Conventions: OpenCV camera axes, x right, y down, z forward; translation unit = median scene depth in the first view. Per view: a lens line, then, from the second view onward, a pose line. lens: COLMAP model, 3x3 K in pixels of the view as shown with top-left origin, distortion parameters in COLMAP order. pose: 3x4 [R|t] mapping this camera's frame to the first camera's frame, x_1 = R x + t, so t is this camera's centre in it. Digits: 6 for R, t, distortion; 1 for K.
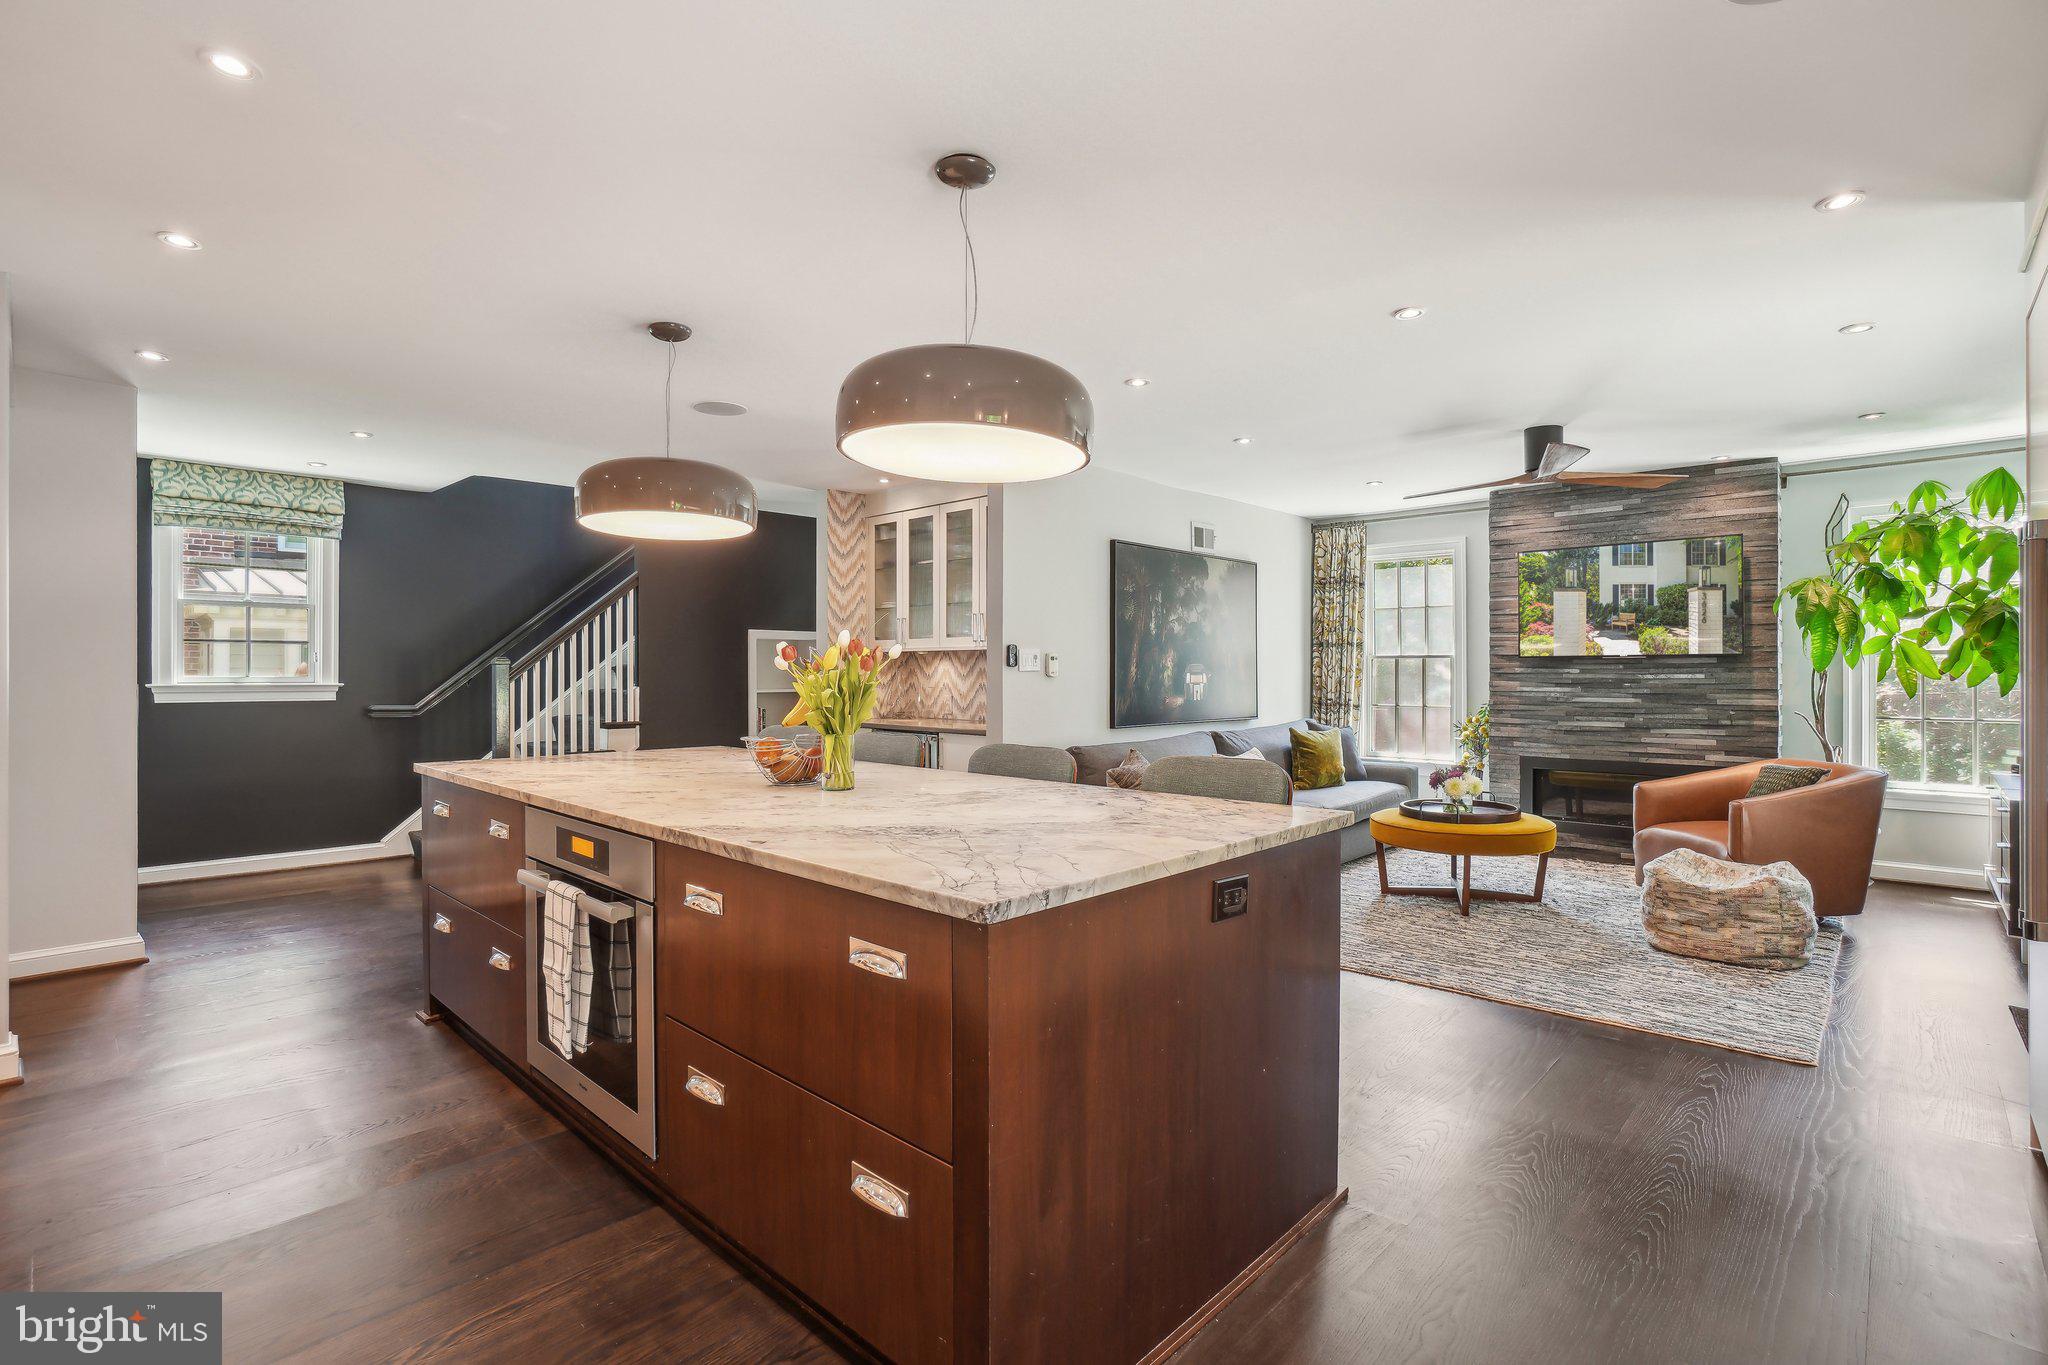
lens RADIAL K [[990.2, 0, 988.4], [0, 990.2, 668.8], [0, 0, 1]] dist [-0.074739, 0.031332]
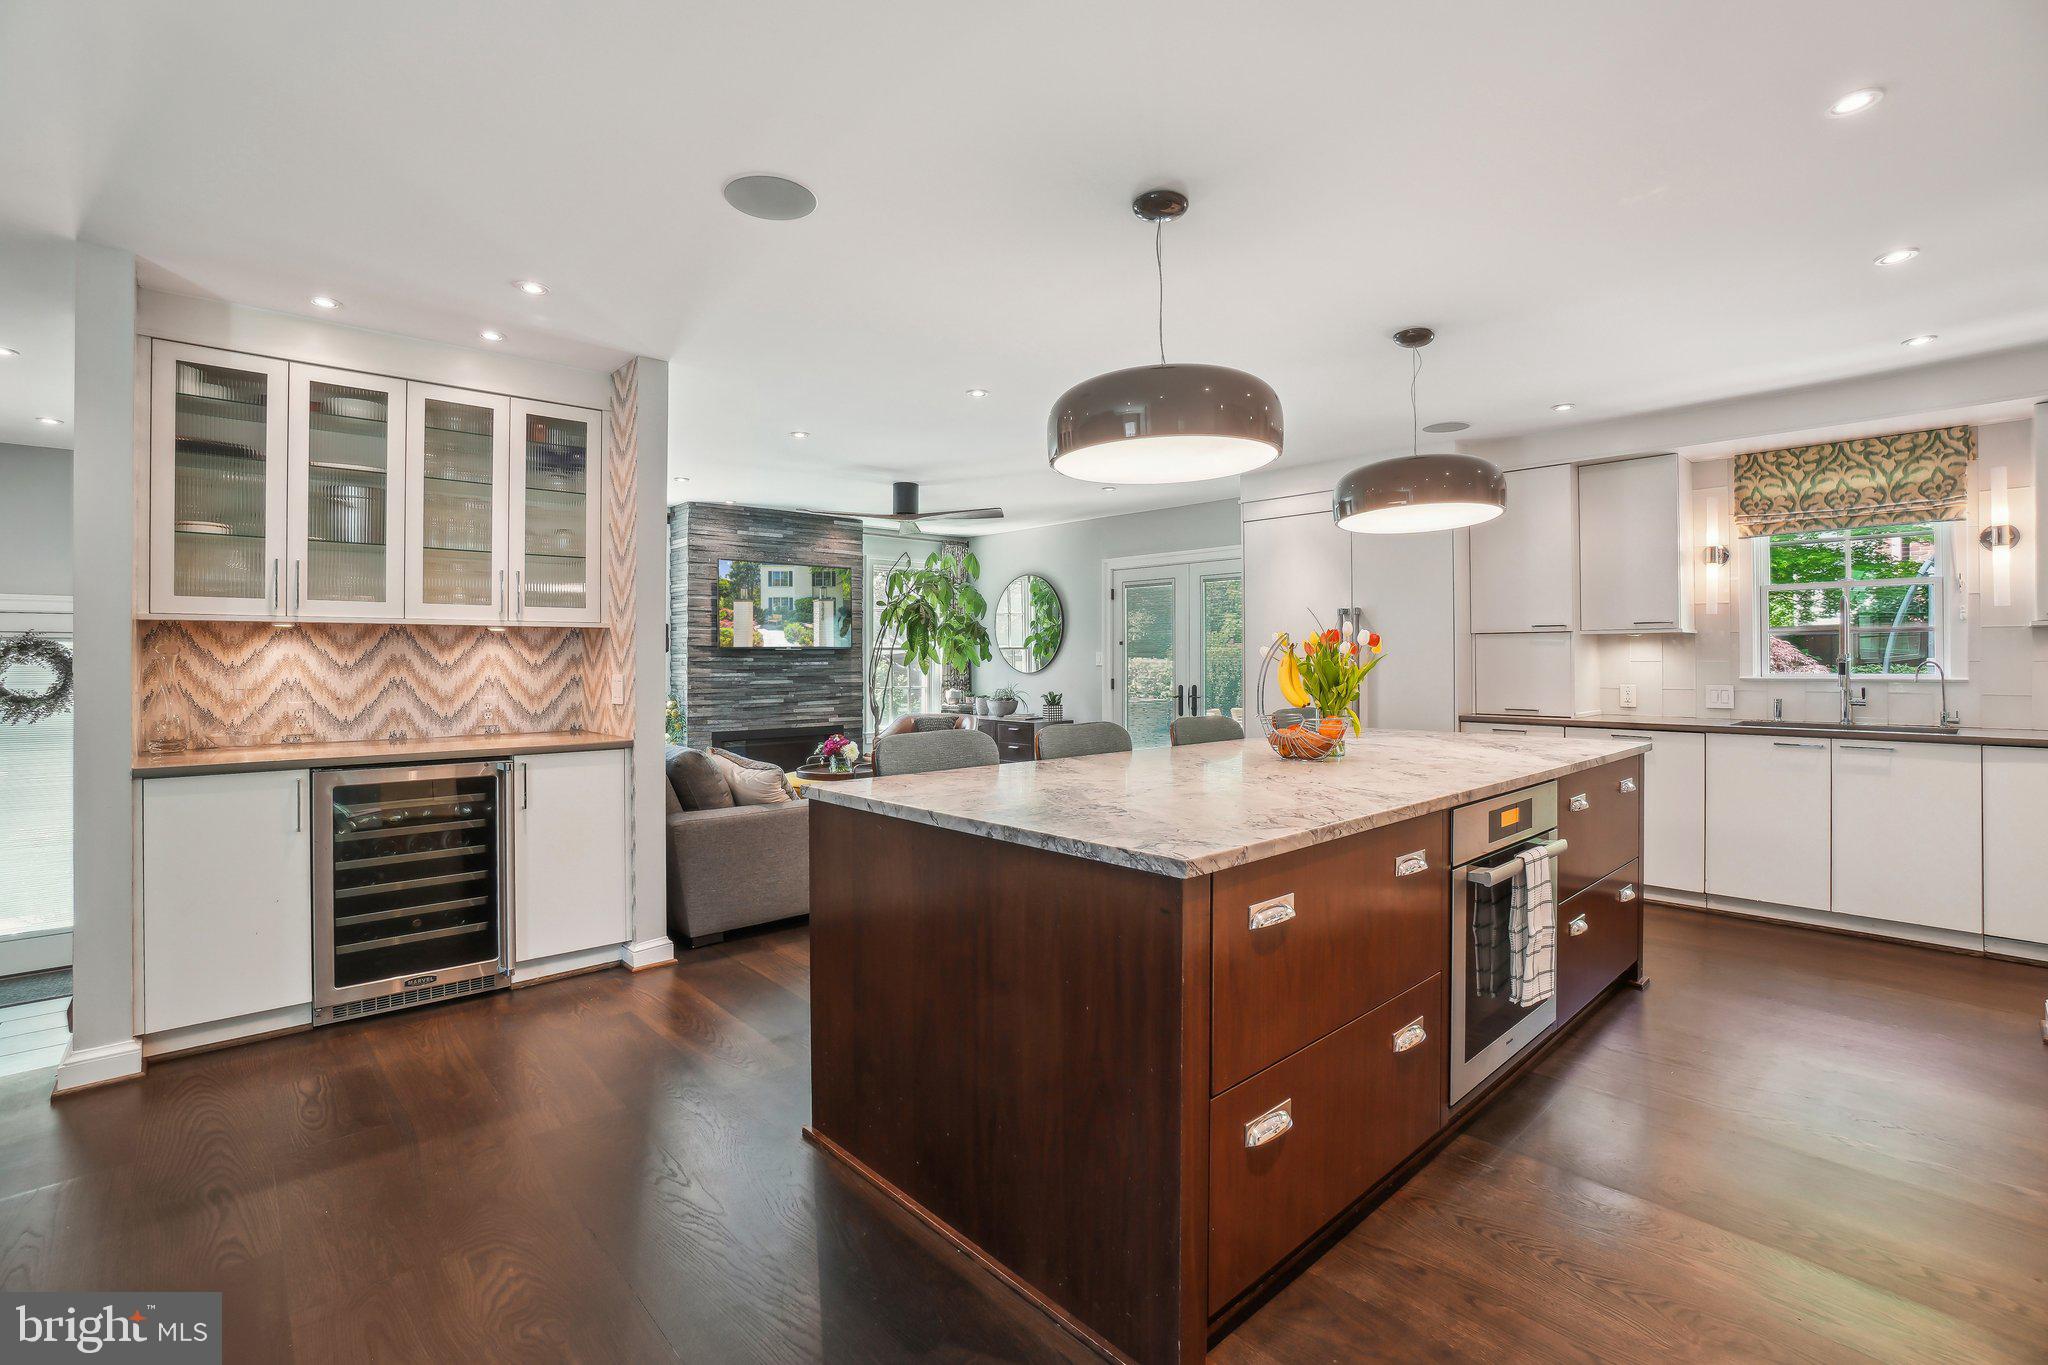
lens RADIAL K [[923.1, 0, 1020.0], [0, 923.1, 664.2], [0, 0, 1]] dist [-0.003846, -0.000544]
pose [[0.062343, -0.003923, 0.998047, -0.613393], [-0.002761, 0.999988, 0.004104, 0.002208], [-0.998051, -0.003011, 0.062332, 0.627450]]
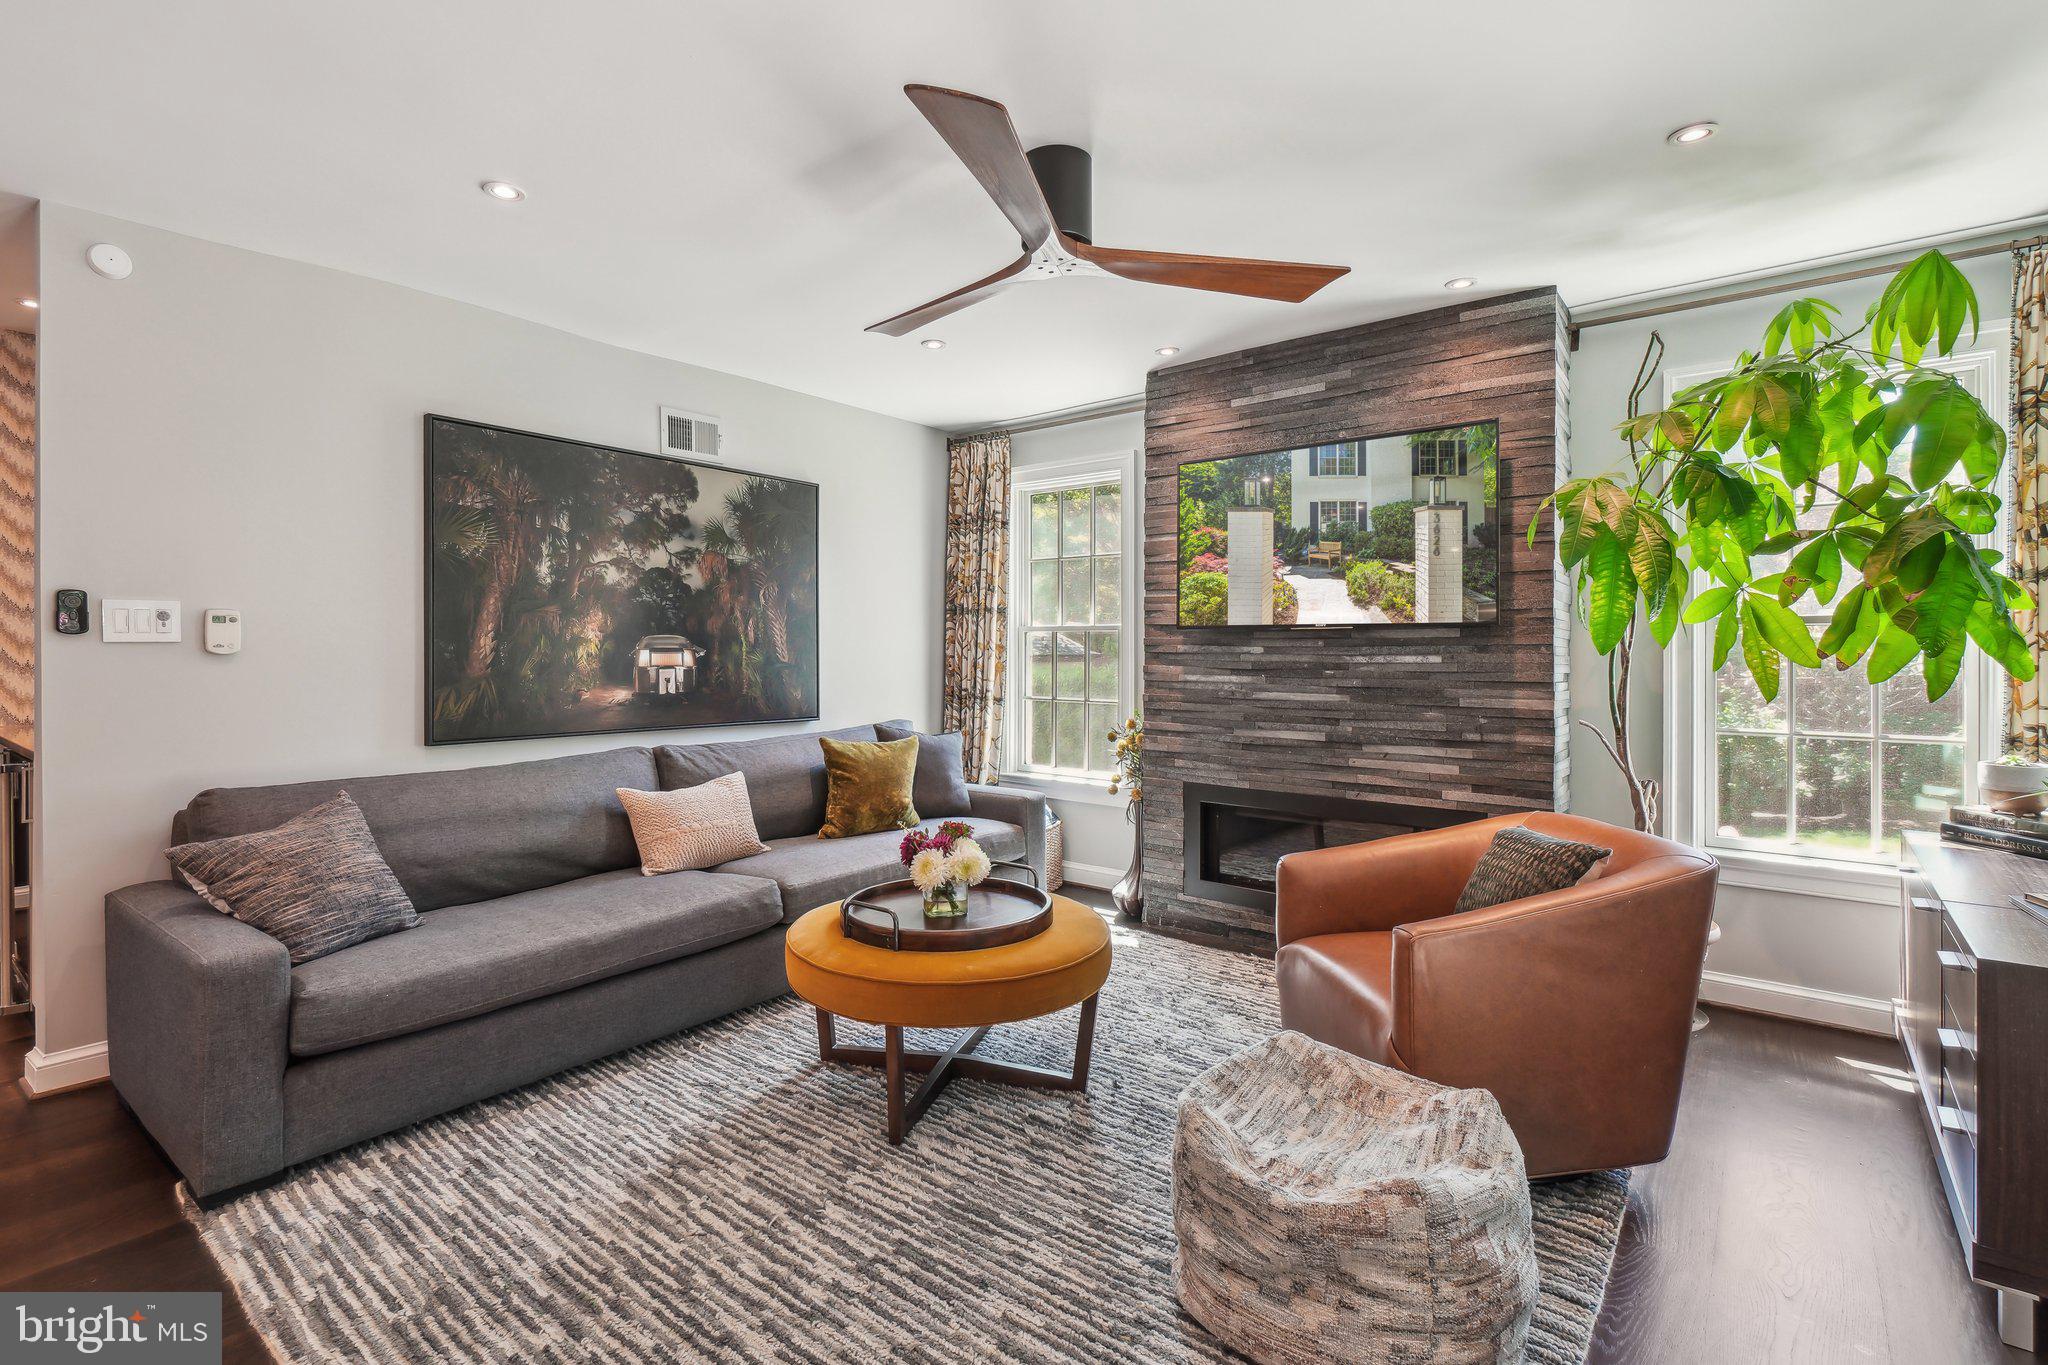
lens RADIAL K [[951.6, 0, 1027.1], [0, 951.6, 643.5], [0, 0, 1]] dist [0.001604, 0.001044]
pose [[0.995082, 0.006393, 0.098852, 0.430353], [-0.005894, 0.999968, -0.005337, 0.002464], [-0.098883, 0.004728, 0.995088, 0.432152]]
